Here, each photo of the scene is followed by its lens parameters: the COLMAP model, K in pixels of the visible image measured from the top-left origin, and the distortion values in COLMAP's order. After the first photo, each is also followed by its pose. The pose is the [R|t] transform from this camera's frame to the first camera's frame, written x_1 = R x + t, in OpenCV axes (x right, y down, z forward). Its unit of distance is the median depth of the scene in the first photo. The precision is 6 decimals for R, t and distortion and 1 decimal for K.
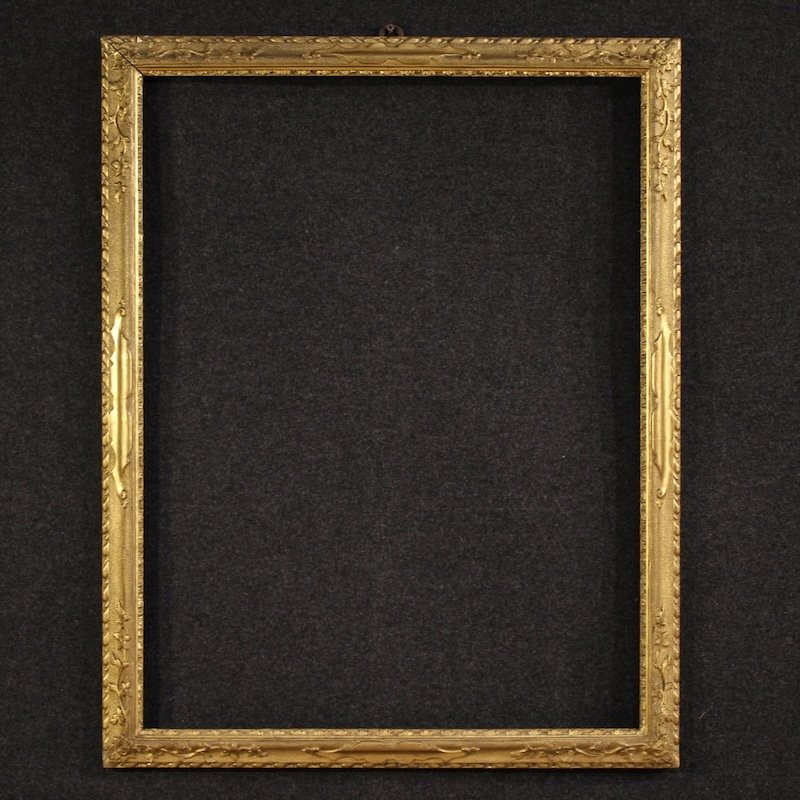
lens RADIAL K [[2258.8, 0, 403.2], [0, 2258.8, 399.1], [0, 0, 1]] dist [0.109502, 0.000000]
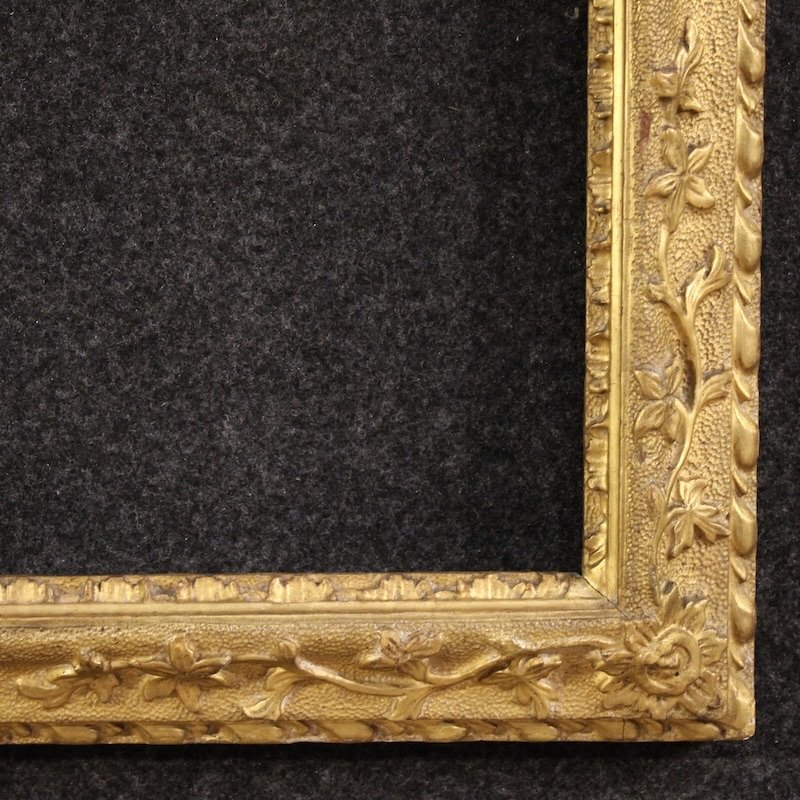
lens RADIAL K [[2512.4, 0, 398.1], [0, 2512.4, 399.9], [0, 0, 1]] dist [0.088039, 0.000000]
pose [[0.999985, -0.001440, -0.005233, 0.086583], [0.001804, 0.997526, 0.070279, 0.109614], [0.005119, -0.070287, 0.997514, 0.744635]]
